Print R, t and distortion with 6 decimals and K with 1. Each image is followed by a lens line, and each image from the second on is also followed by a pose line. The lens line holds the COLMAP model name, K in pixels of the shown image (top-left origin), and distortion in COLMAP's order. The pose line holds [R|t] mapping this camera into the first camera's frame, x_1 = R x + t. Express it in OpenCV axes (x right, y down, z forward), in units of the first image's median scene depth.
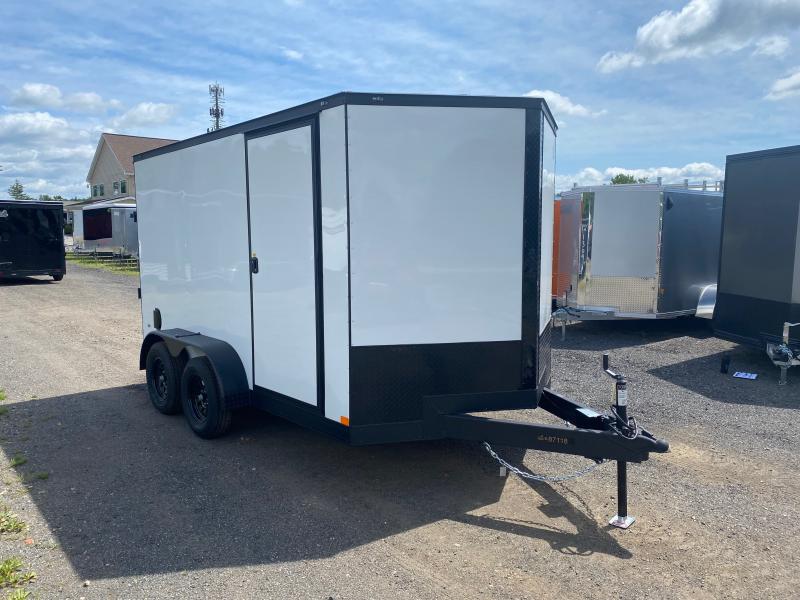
lens RADIAL K [[613.8, 0, 389.7], [0, 613.8, 297.2], [0, 0, 1]] dist [0.018876, -0.013774]
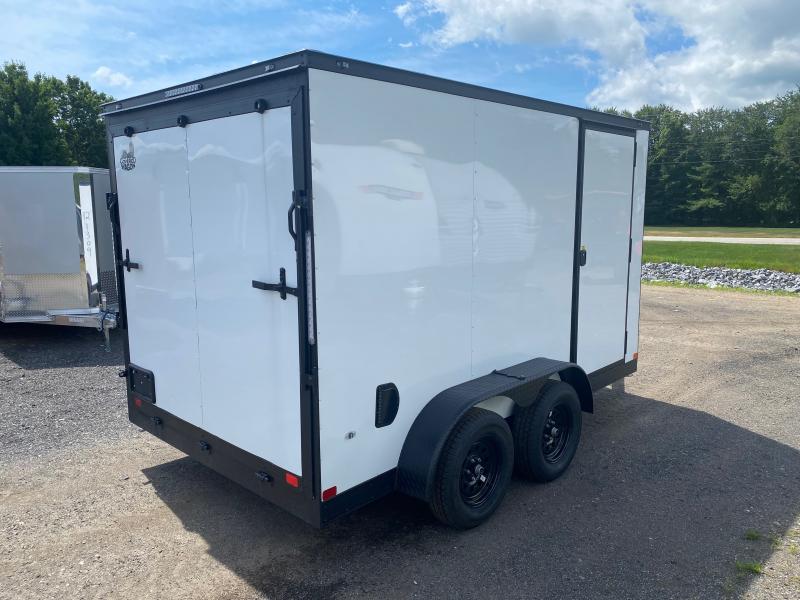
lens RADIAL K [[613.8, 0, 396.3], [0, 613.8, 306.0], [0, 0, 1]] dist [0.018876, -0.013774]
pose [[-0.100491, -0.152483, 0.983184, -1.139781], [0.113919, 0.979924, 0.163621, -0.166678], [-0.988395, 0.128445, -0.081103, 1.348287]]
